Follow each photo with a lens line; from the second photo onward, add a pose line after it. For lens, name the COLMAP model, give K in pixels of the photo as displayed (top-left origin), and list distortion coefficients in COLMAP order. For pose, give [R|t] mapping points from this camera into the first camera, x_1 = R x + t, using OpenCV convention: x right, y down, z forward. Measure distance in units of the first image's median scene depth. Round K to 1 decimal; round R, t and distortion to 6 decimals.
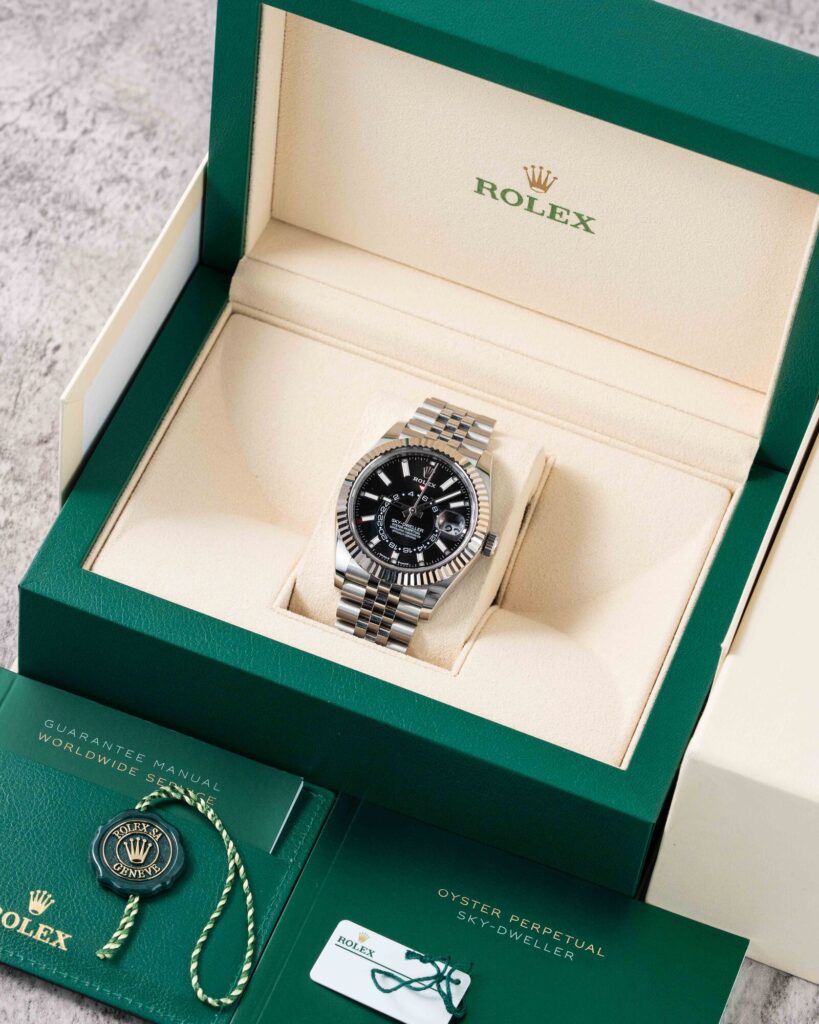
lens RADIAL K [[3390.5, 0, 409.5], [0, 3390.5, 512.0], [0, 0, 1]] dist [0.016054, 0.134155]
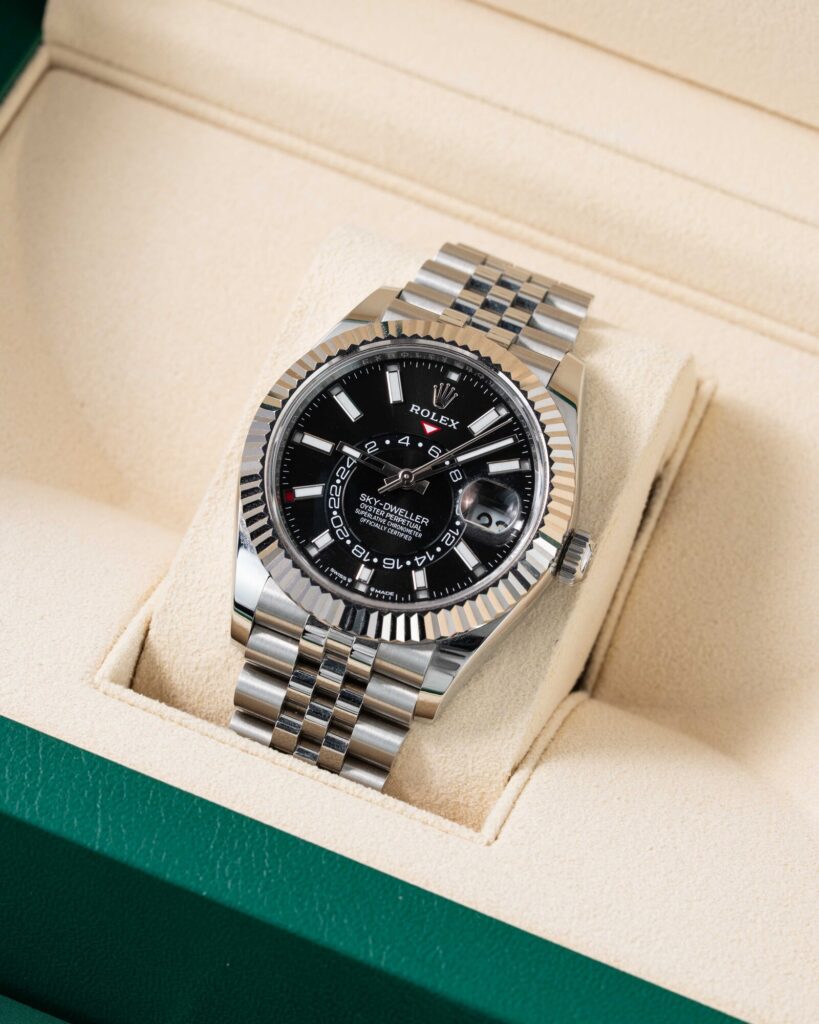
lens RADIAL K [[3390.5, 0, 409.5], [0, 3390.5, 512.0], [0, 0, 1]] dist [0.016054, 0.134155]
pose [[0.999384, 0.027738, -0.021517, 0.011264], [-0.028400, 0.999114, -0.031063, 0.018380], [0.020636, 0.031655, 0.999286, 0.542930]]
